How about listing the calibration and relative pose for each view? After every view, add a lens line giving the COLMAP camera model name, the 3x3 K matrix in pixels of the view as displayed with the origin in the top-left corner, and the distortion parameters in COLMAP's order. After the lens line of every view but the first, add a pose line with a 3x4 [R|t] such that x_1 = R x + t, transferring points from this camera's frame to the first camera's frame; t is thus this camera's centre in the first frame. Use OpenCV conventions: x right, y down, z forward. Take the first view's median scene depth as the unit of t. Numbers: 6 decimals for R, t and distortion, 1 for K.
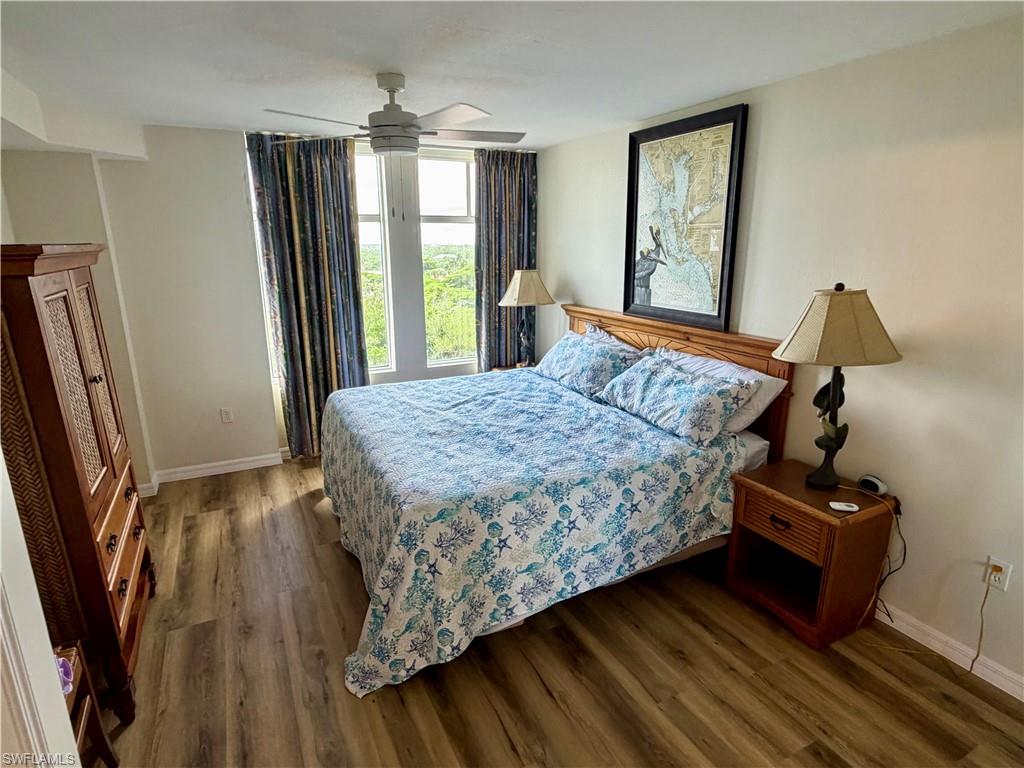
lens RADIAL K [[557.3, 0, 508.6], [0, 557.3, 386.2], [0, 0, 1]] dist [0.000006, 0.000674]
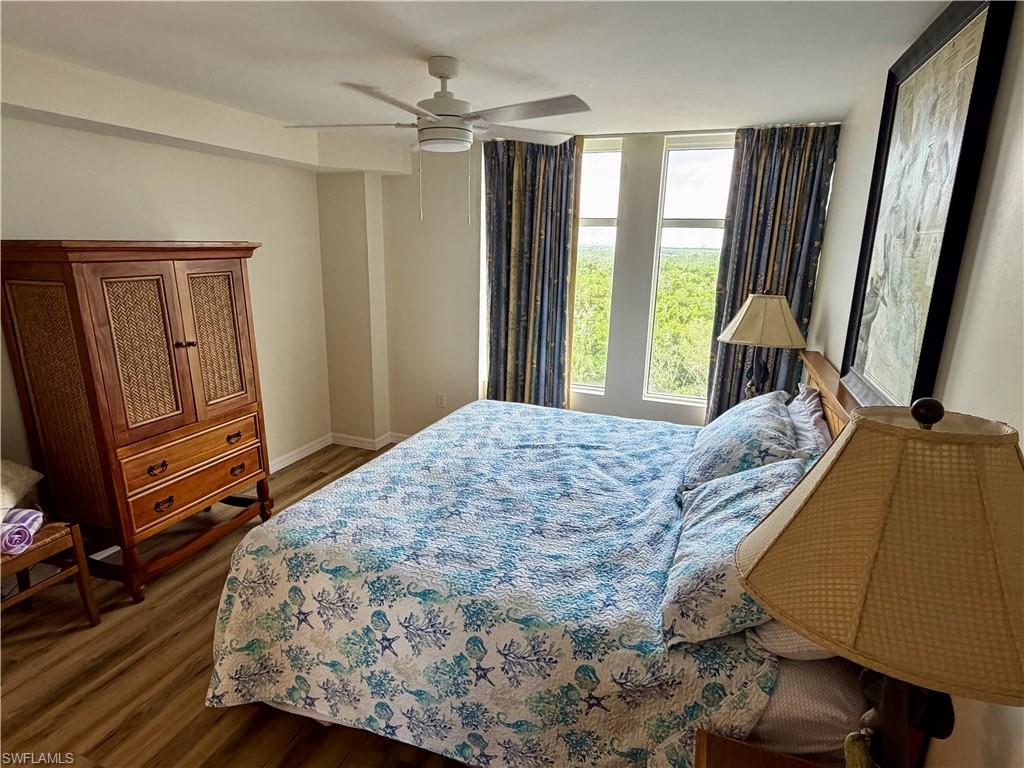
lens RADIAL K [[557.3, 0, 508.6], [0, 557.3, 386.2], [0, 0, 1]] dist [0.000006, 0.000674]
pose [[0.675253, 0.203561, -0.708940, 0.498686], [-0.210165, 0.974419, 0.079611, -0.124742], [0.707010, 0.095237, 0.700761, 0.429837]]
